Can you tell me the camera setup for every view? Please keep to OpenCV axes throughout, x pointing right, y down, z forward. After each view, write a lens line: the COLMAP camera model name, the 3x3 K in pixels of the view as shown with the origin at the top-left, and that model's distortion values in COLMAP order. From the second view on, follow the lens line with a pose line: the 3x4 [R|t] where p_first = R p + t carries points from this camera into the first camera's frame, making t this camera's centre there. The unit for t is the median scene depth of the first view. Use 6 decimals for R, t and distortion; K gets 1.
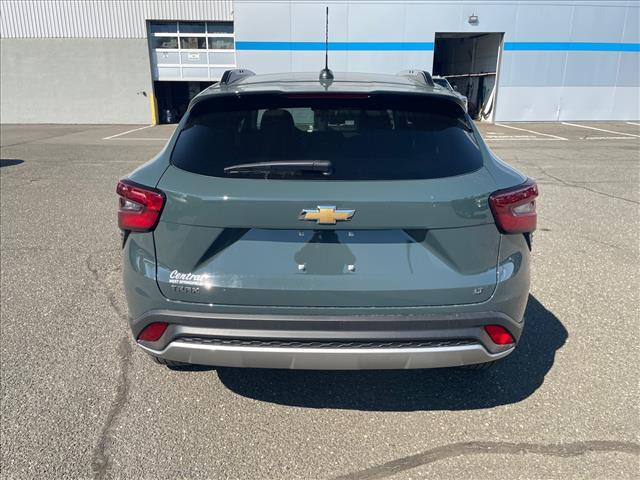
lens RADIAL K [[482.0, 0, 320.0], [0, 482.0, 240.0], [0, 0, 1]] dist [0.089674, -0.115433]
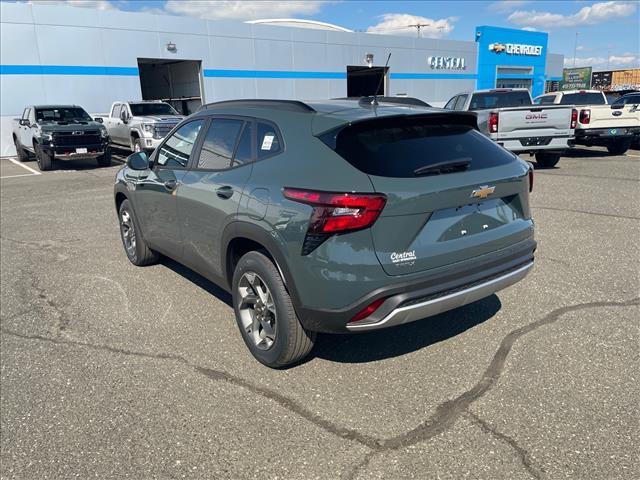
lens RADIAL K [[482.0, 0, 320.0], [0, 482.0, 240.0], [0, 0, 1]] dist [0.089674, -0.115433]
pose [[0.802264, -0.181490, 0.568712, -0.708099], [0.206415, 0.978239, 0.020997, -0.023122], [-0.560147, 0.100546, 0.822269, 0.024359]]
